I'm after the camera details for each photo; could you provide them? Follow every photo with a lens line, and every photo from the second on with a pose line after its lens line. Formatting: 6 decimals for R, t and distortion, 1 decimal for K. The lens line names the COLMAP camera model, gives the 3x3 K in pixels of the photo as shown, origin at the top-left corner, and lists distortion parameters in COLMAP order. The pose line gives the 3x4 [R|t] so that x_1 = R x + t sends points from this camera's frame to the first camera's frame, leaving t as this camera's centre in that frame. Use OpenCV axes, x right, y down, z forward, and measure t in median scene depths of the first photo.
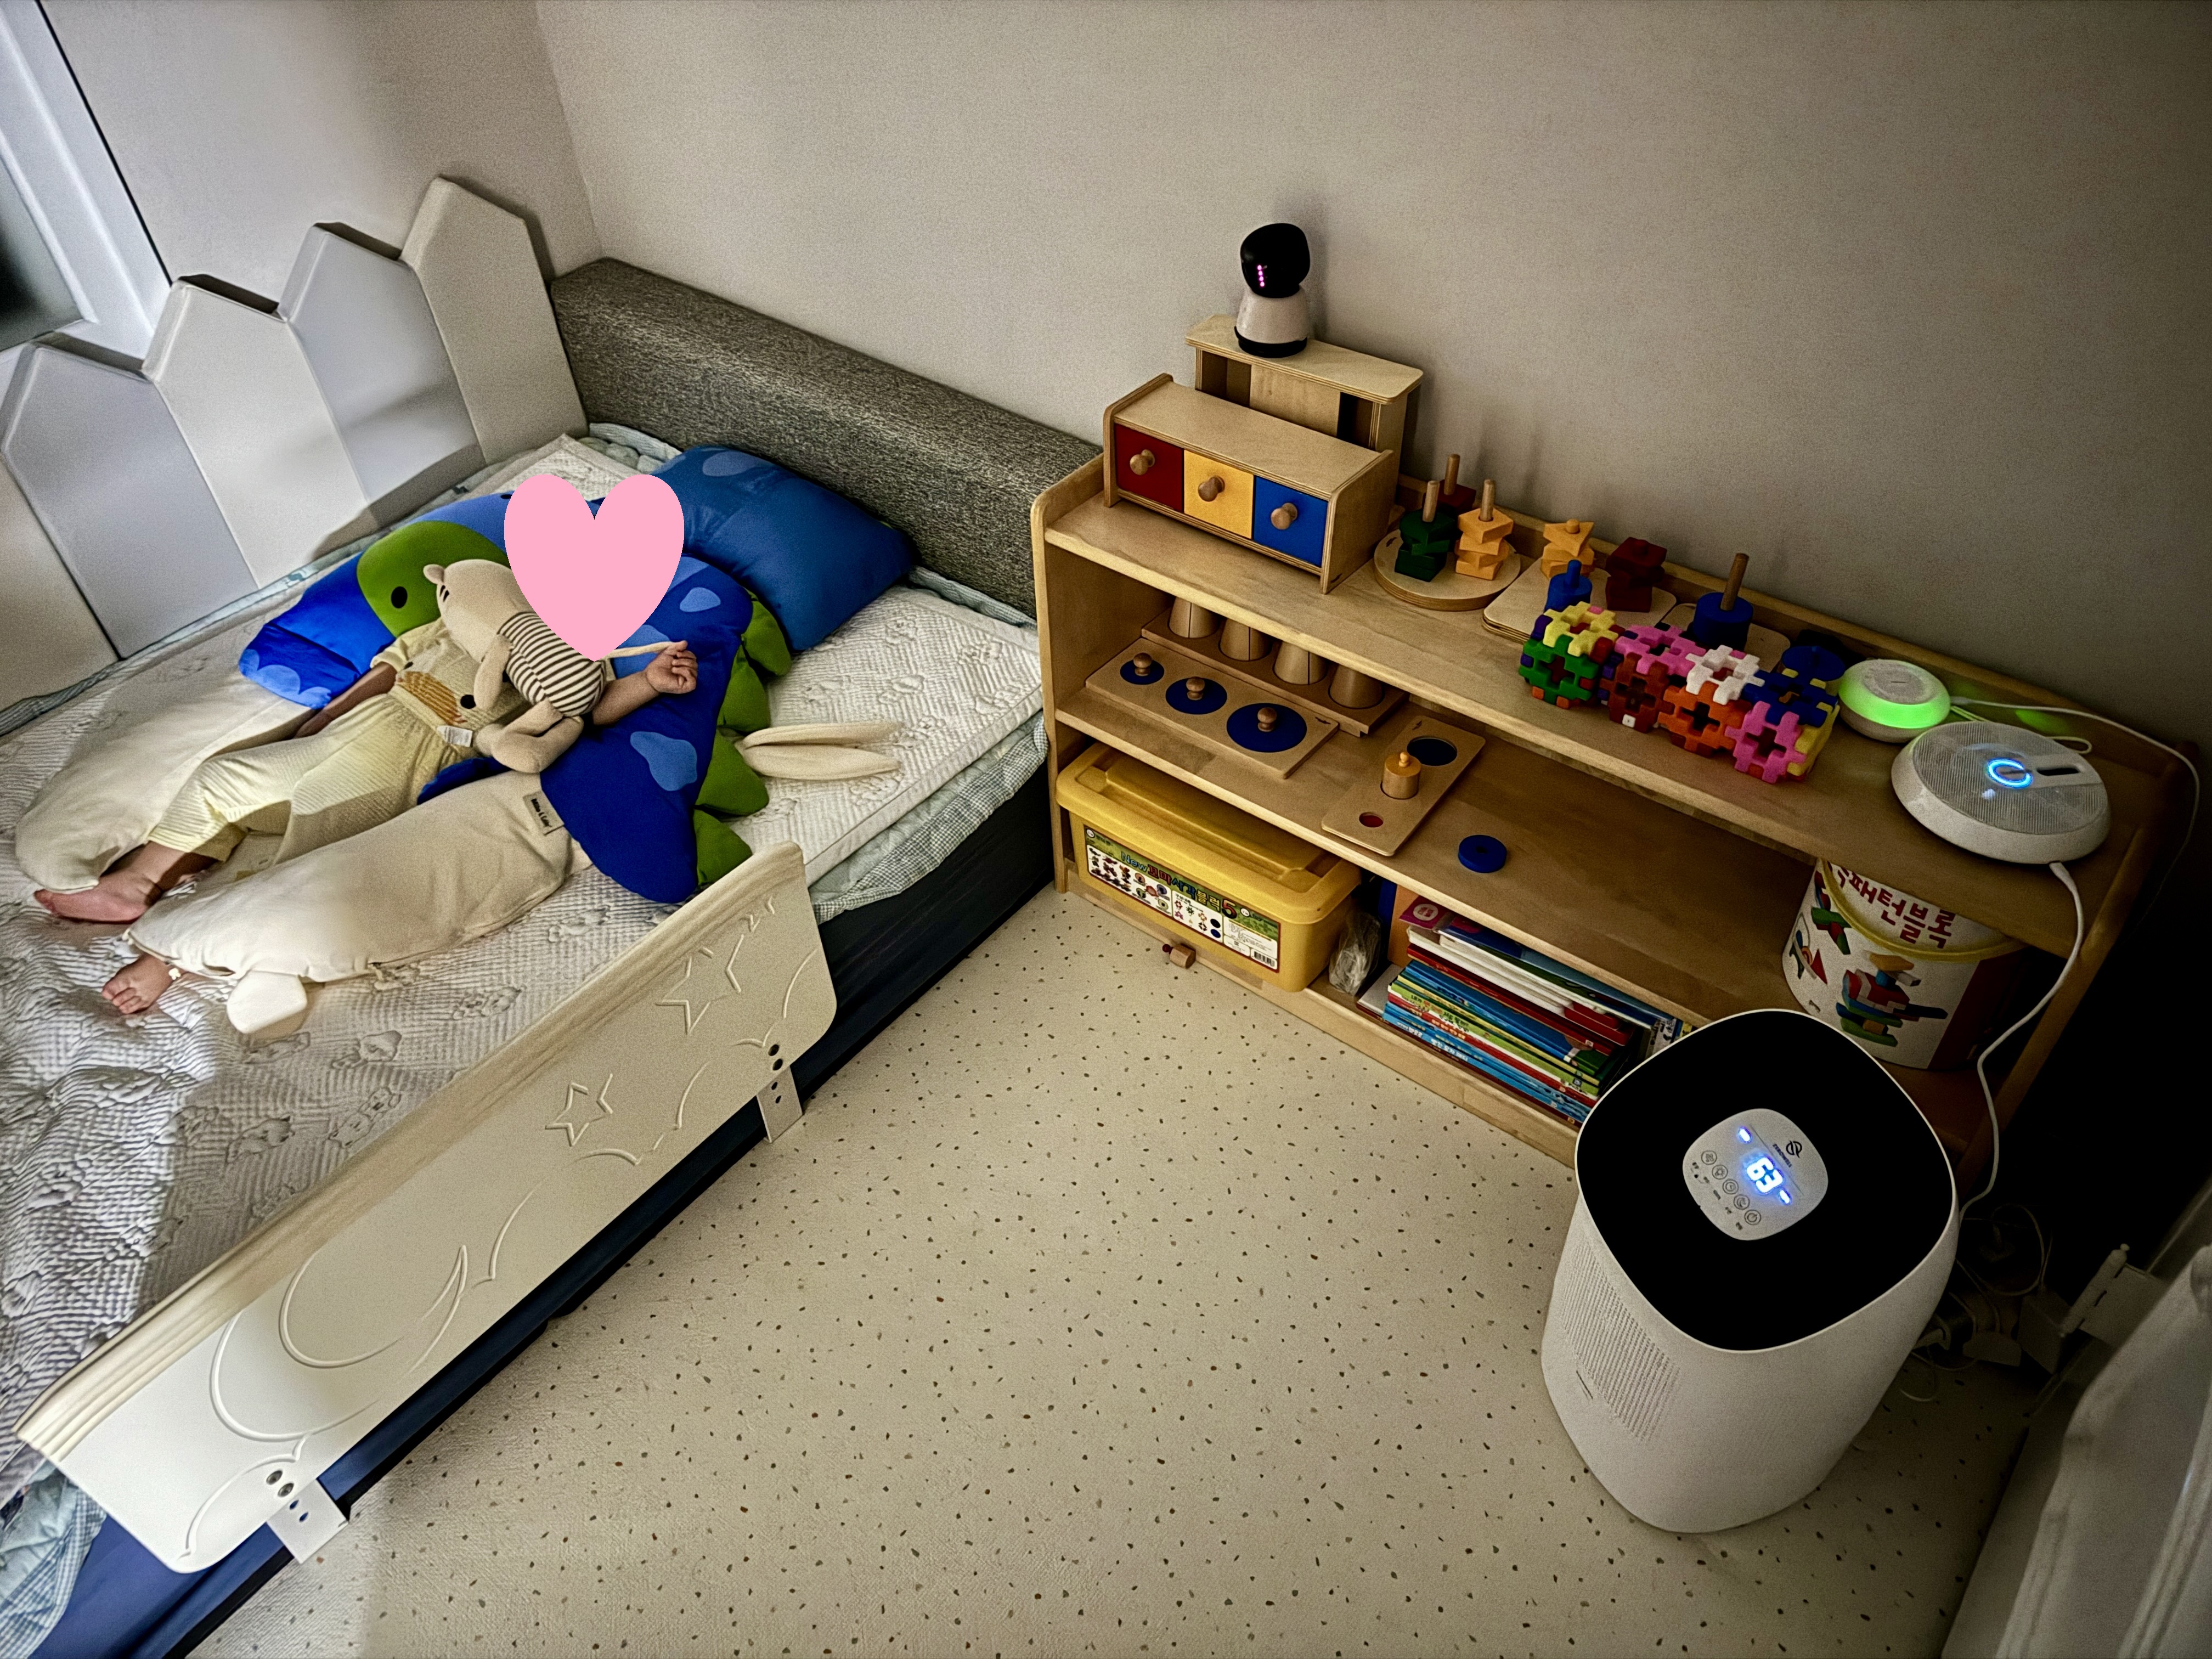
lens RADIAL K [[1531.1, 0, 1106.0], [0, 1531.1, 829.5], [0, 0, 1]] dist [0.084927, -0.129541]
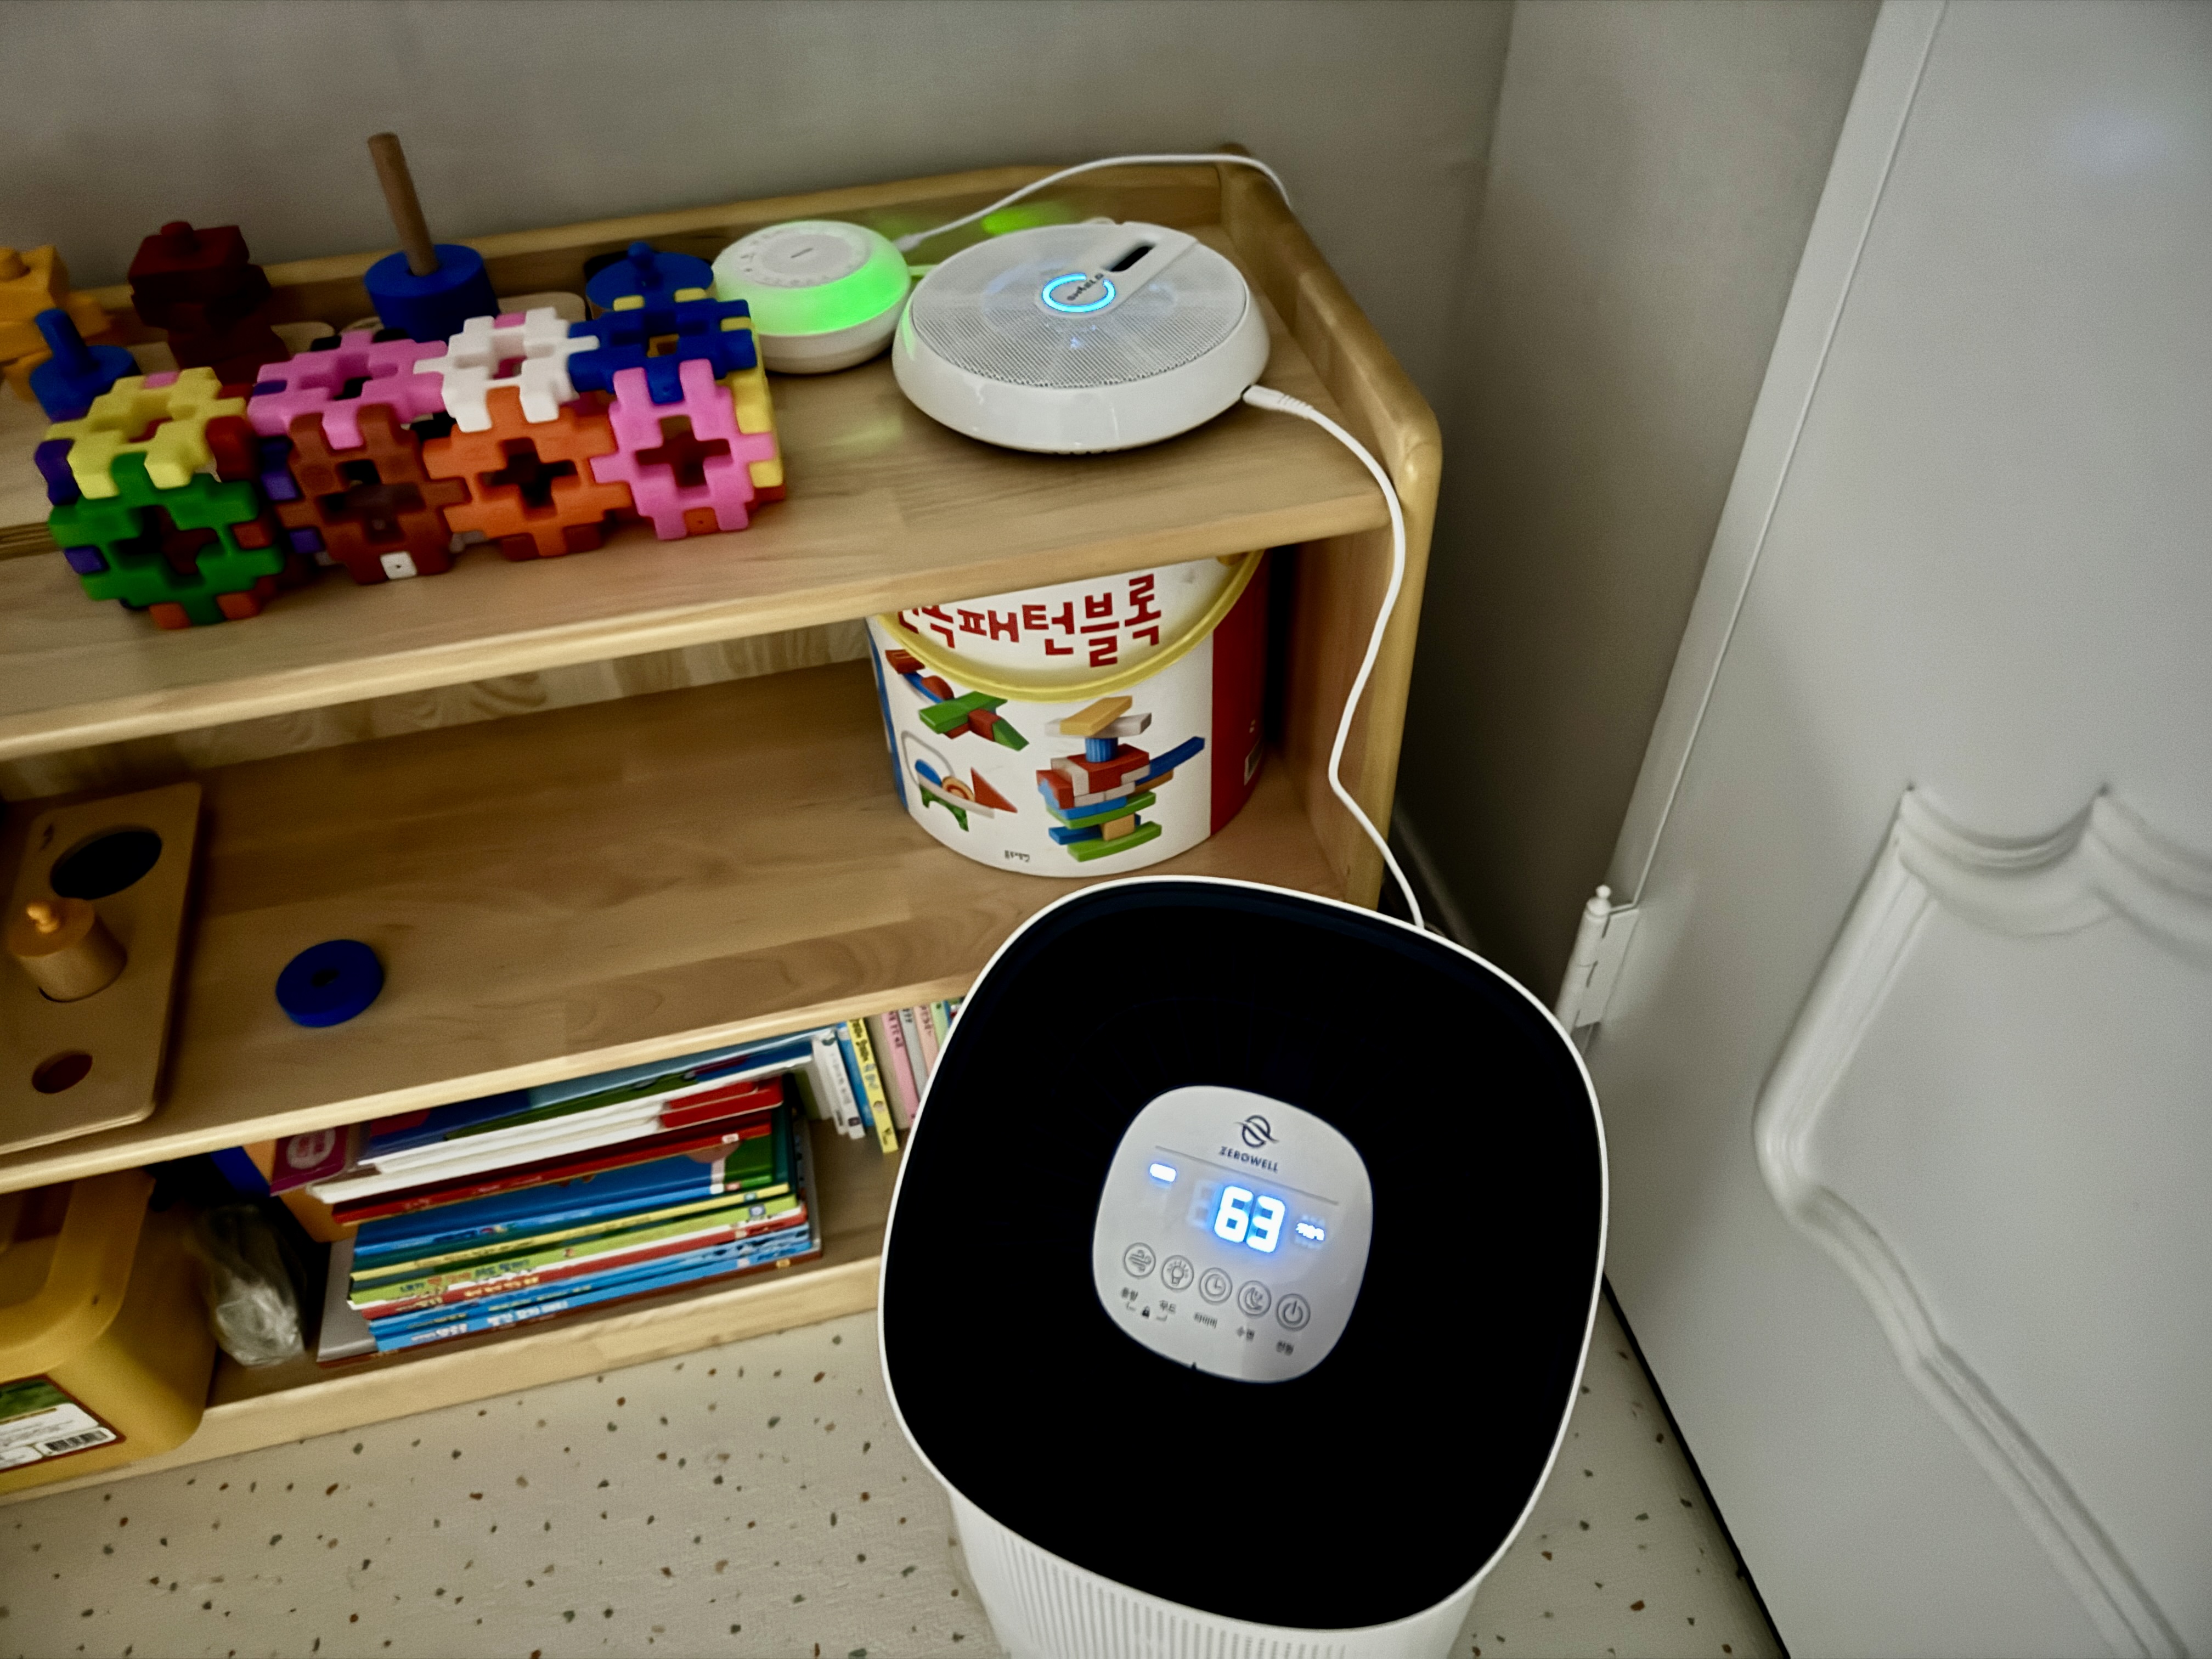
lens RADIAL K [[1531.1, 0, 1106.0], [0, 1531.1, 829.5], [0, 0, 1]] dist [0.084927, -0.129541]
pose [[0.616628, -0.558127, 0.555216, 0.181978], [0.538252, 0.813554, 0.220032, 0.000993], [-0.574504, 0.163168, 0.802073, 0.561372]]
